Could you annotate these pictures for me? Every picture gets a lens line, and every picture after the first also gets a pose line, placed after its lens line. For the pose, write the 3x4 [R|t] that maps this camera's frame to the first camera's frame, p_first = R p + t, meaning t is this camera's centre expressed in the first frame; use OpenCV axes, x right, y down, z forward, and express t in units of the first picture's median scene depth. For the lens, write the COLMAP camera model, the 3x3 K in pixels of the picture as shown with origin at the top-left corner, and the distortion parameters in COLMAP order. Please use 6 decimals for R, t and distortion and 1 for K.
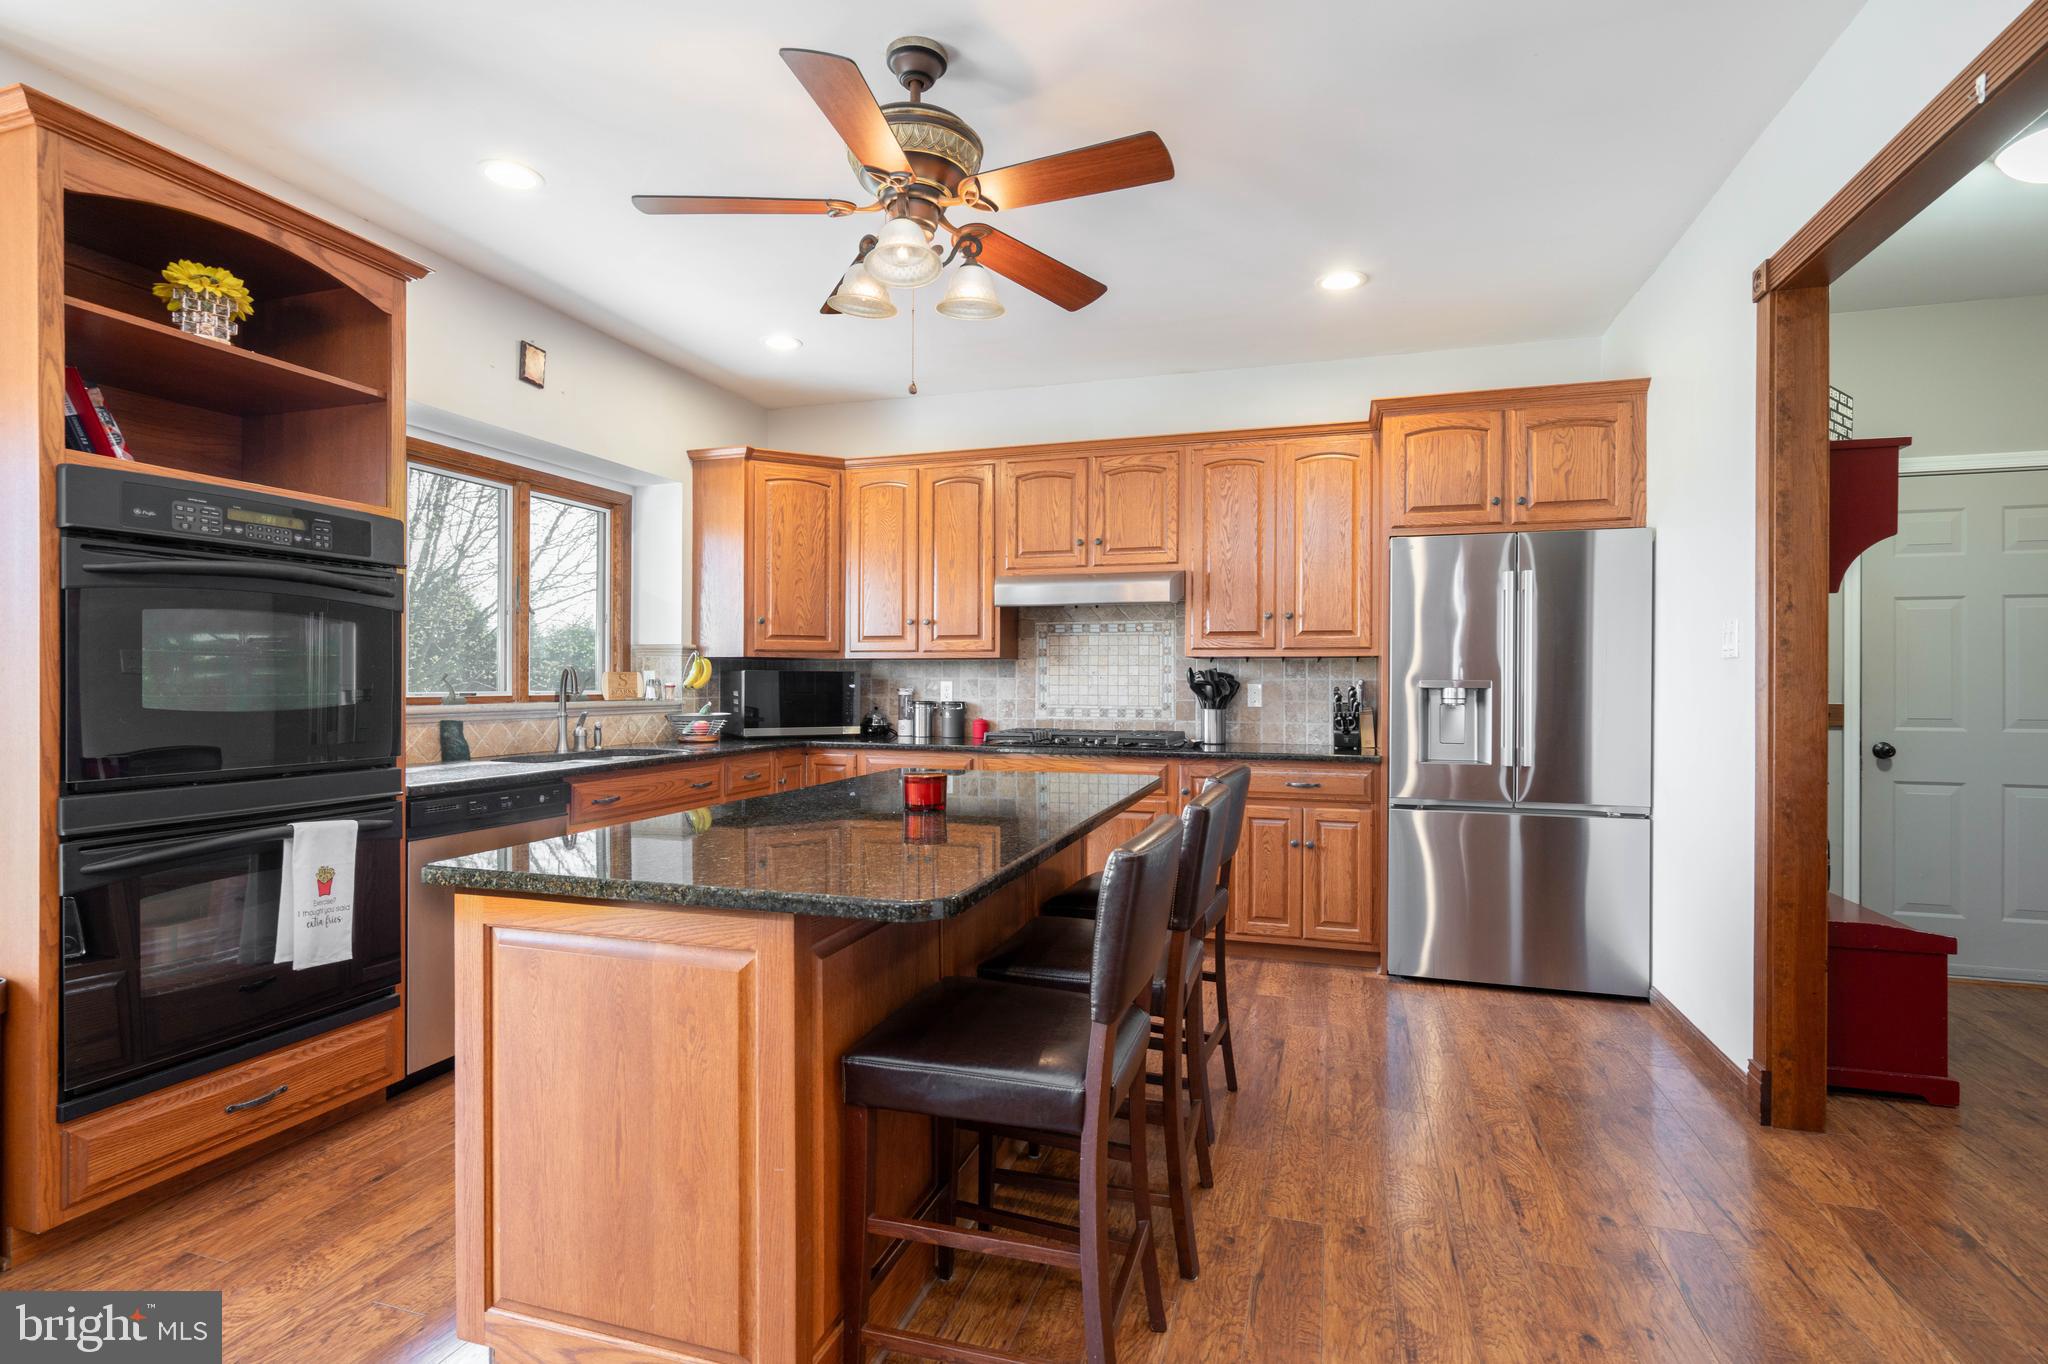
lens RADIAL K [[977.3, 0, 1024.0], [0, 977.3, 682.0], [0, 0, 1]] dist [-0.002631, -0.000263]
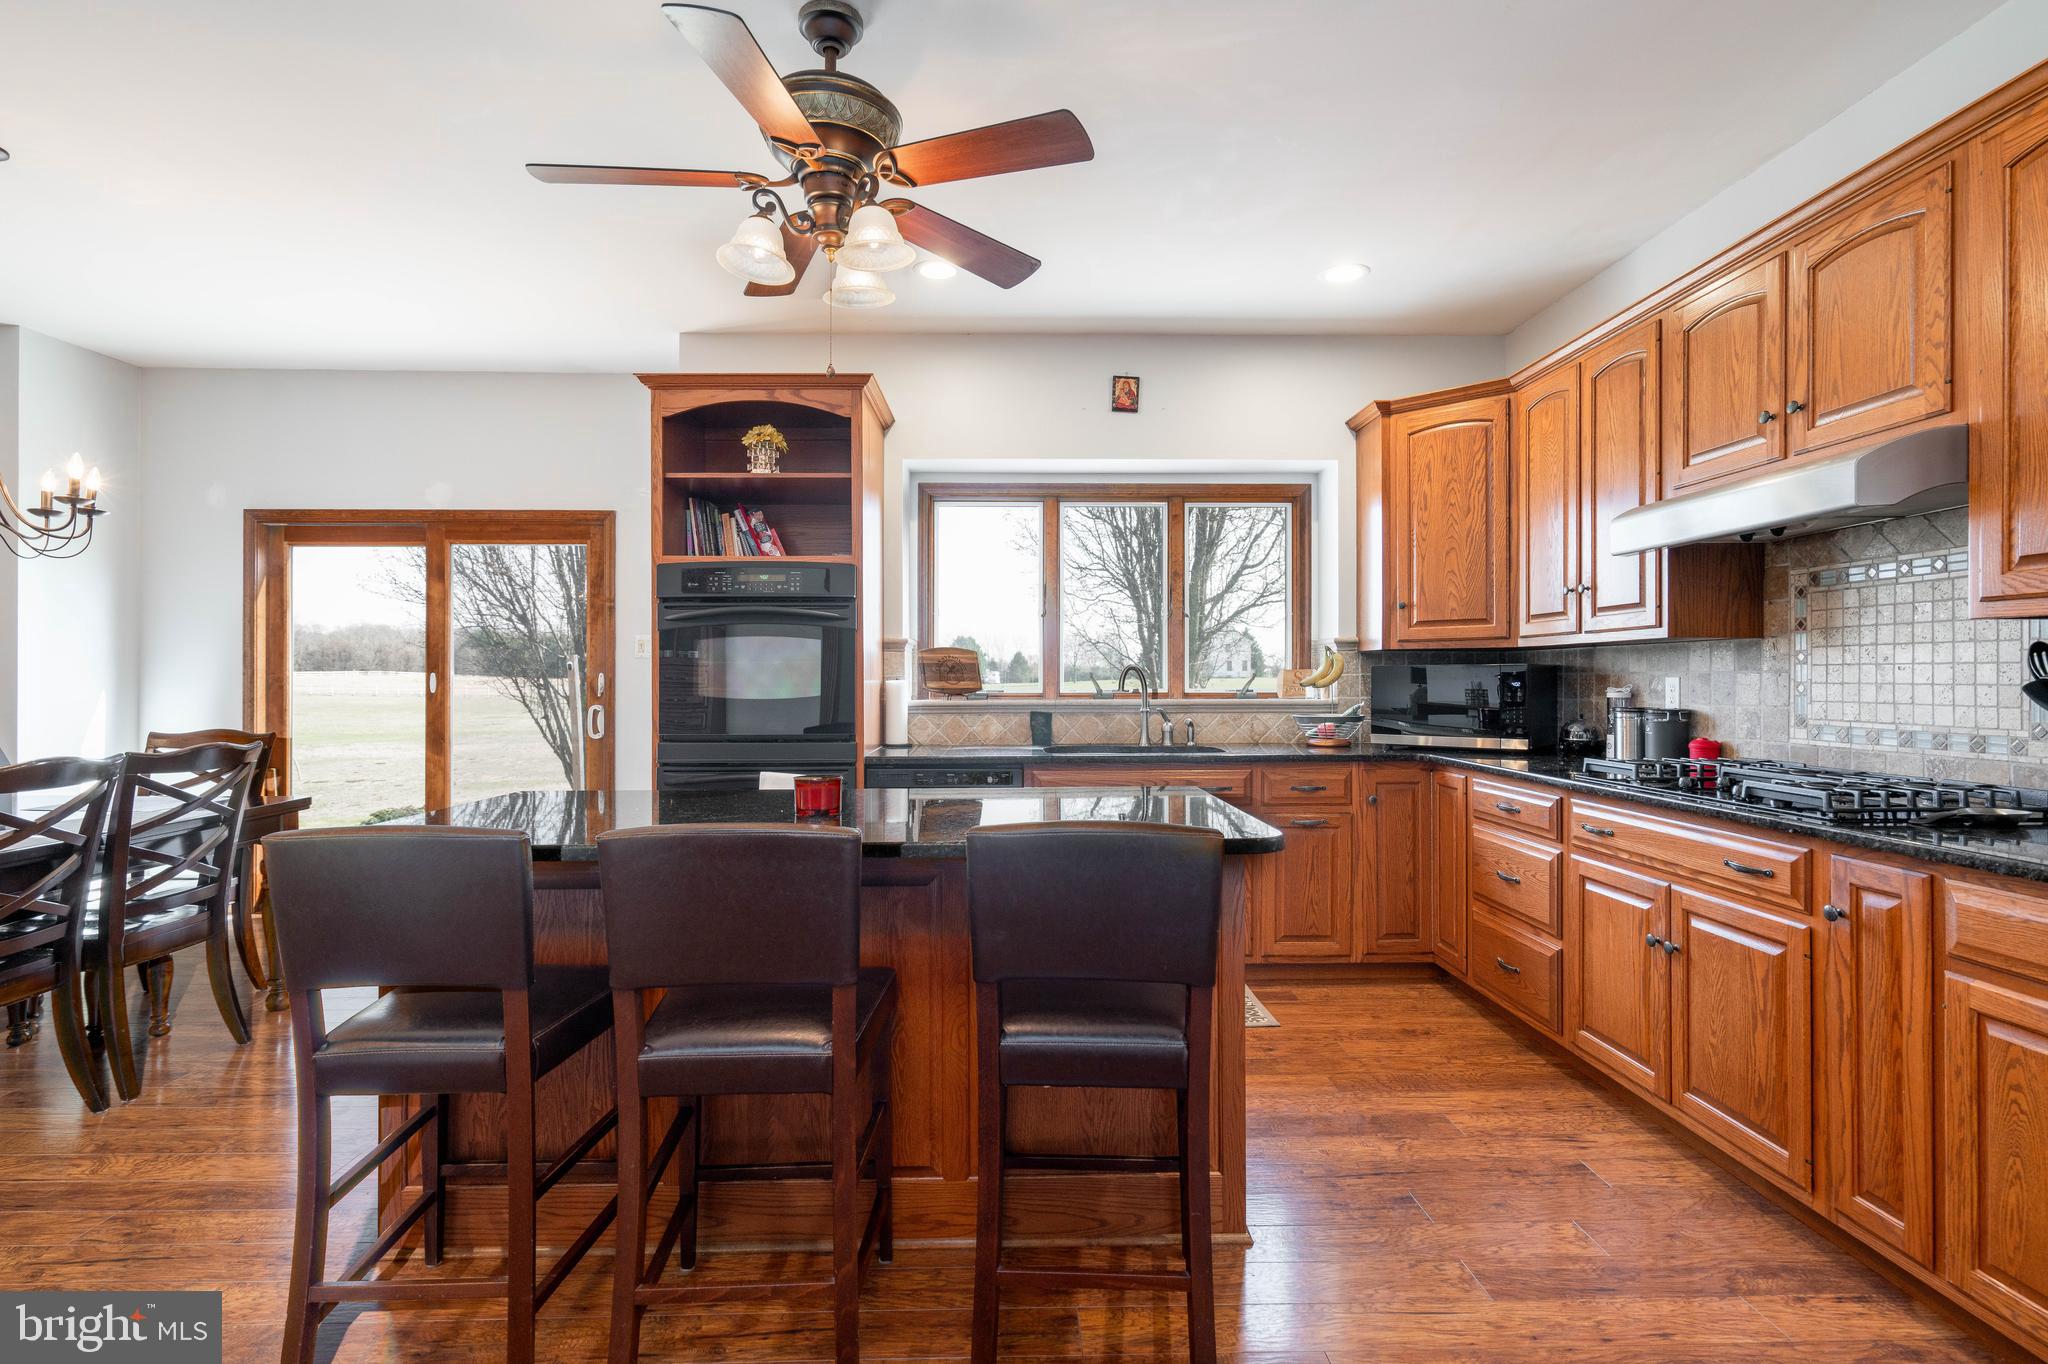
lens RADIAL K [[986.9, 0, 1024.0], [0, 986.9, 674.8], [0, 0, 1]] dist [0.002559, 0.000546]
pose [[0.328912, -0.007206, -0.944333, 0.447015], [0.002742, 0.999974, -0.006675, 0.001077], [0.944357, -0.000394, 0.328923, 0.451518]]
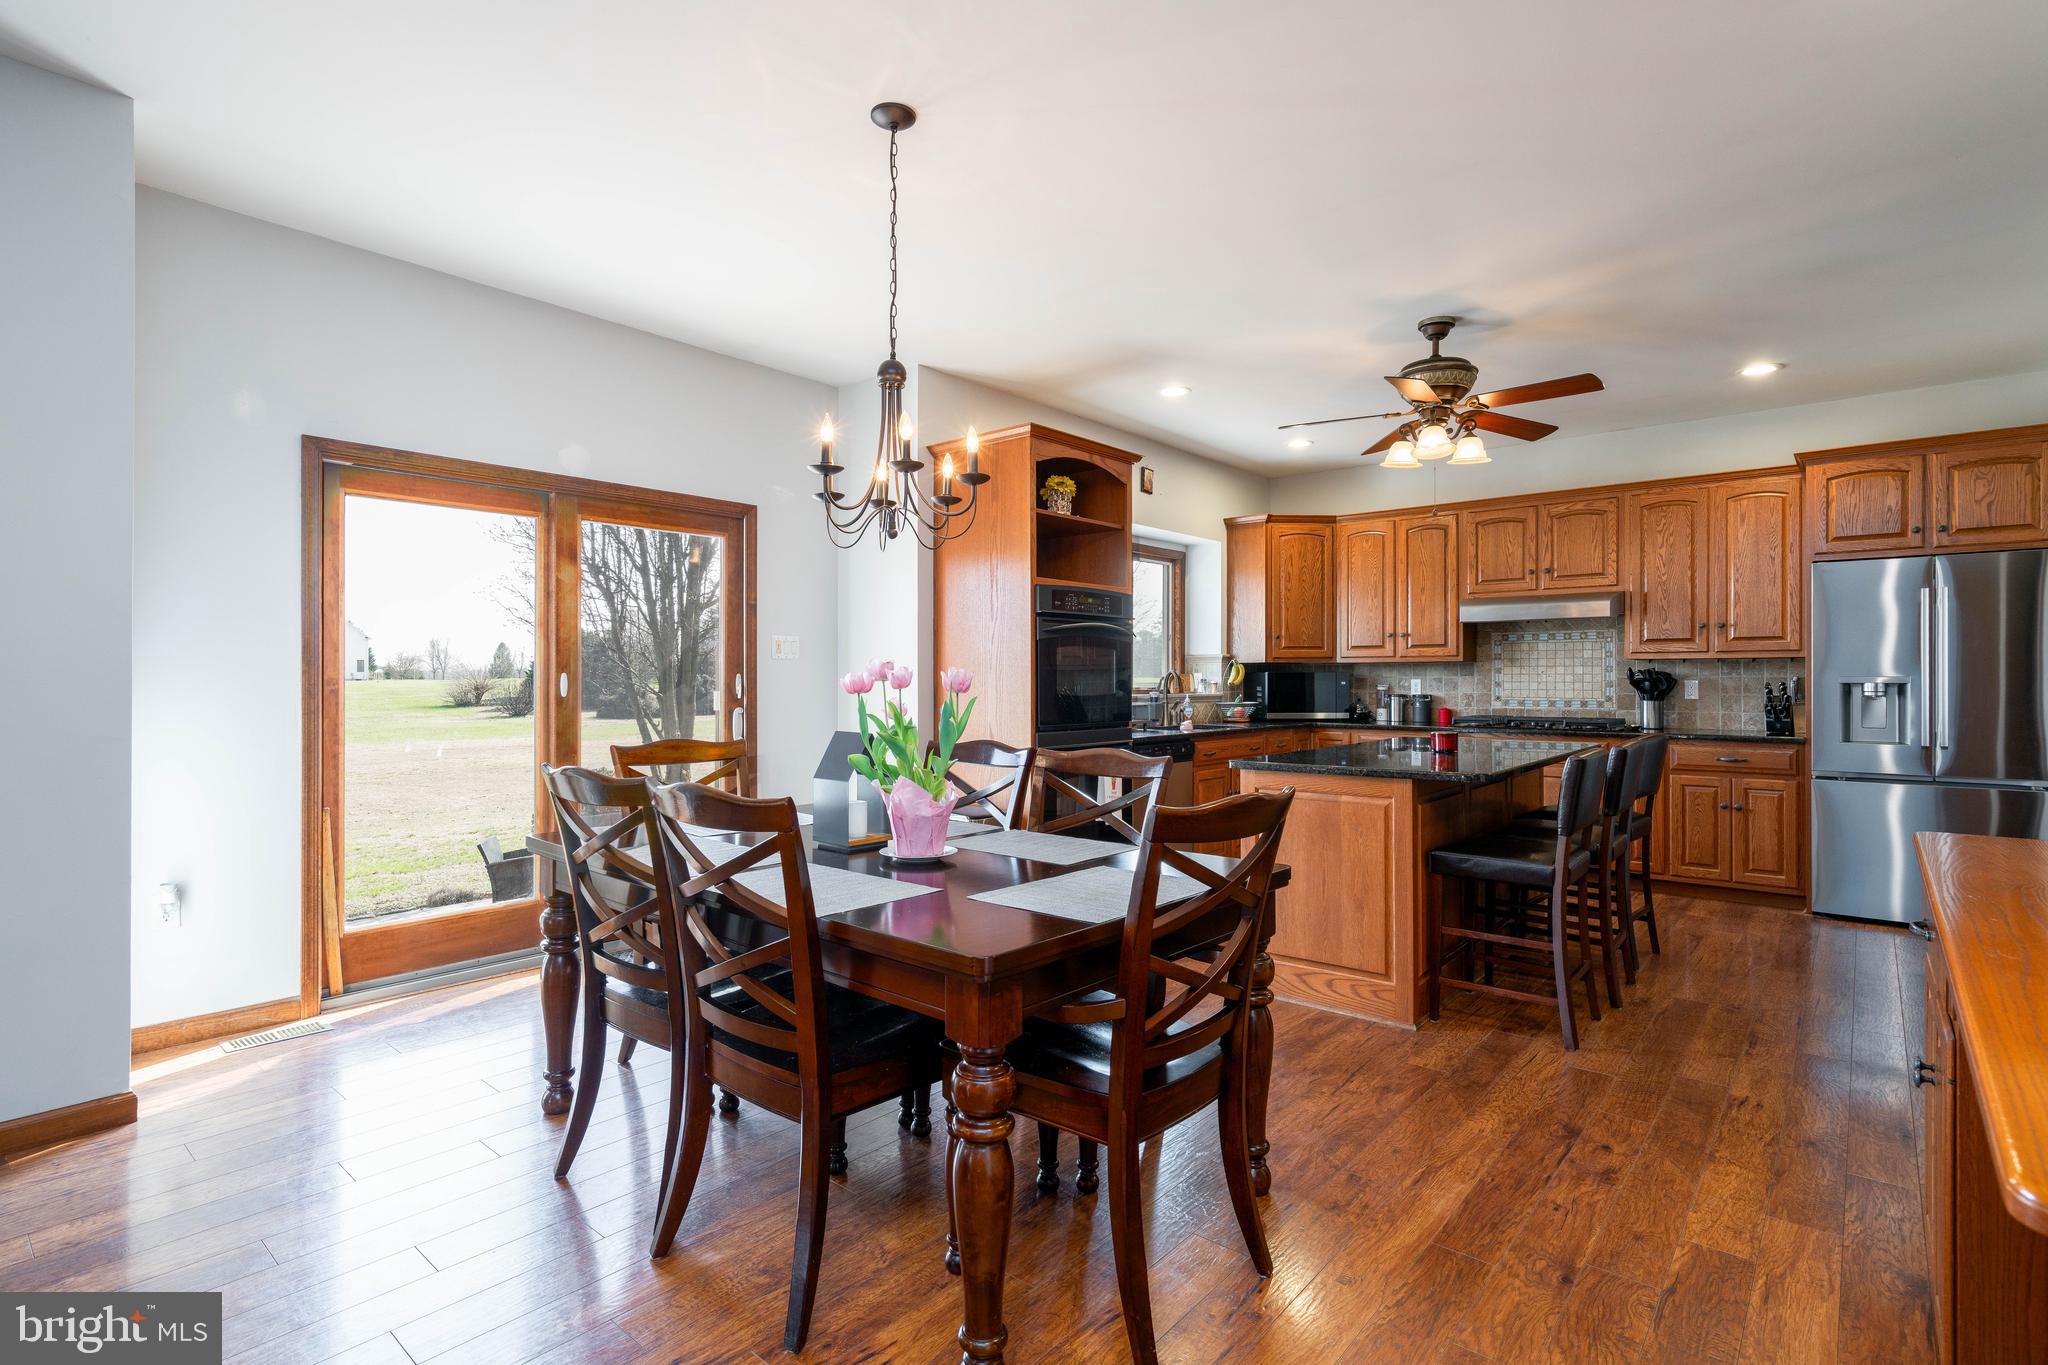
lens RADIAL K [[987.1, 0, 1033.1], [0, 987.1, 678.8], [0, 0, 1]] dist [0.003132, 0.001025]
pose [[0.924198, -0.004436, -0.381887, -0.055130], [0.003915, 0.999990, -0.002139, -0.000627], [0.381893, 0.000482, 0.924206, -0.479106]]
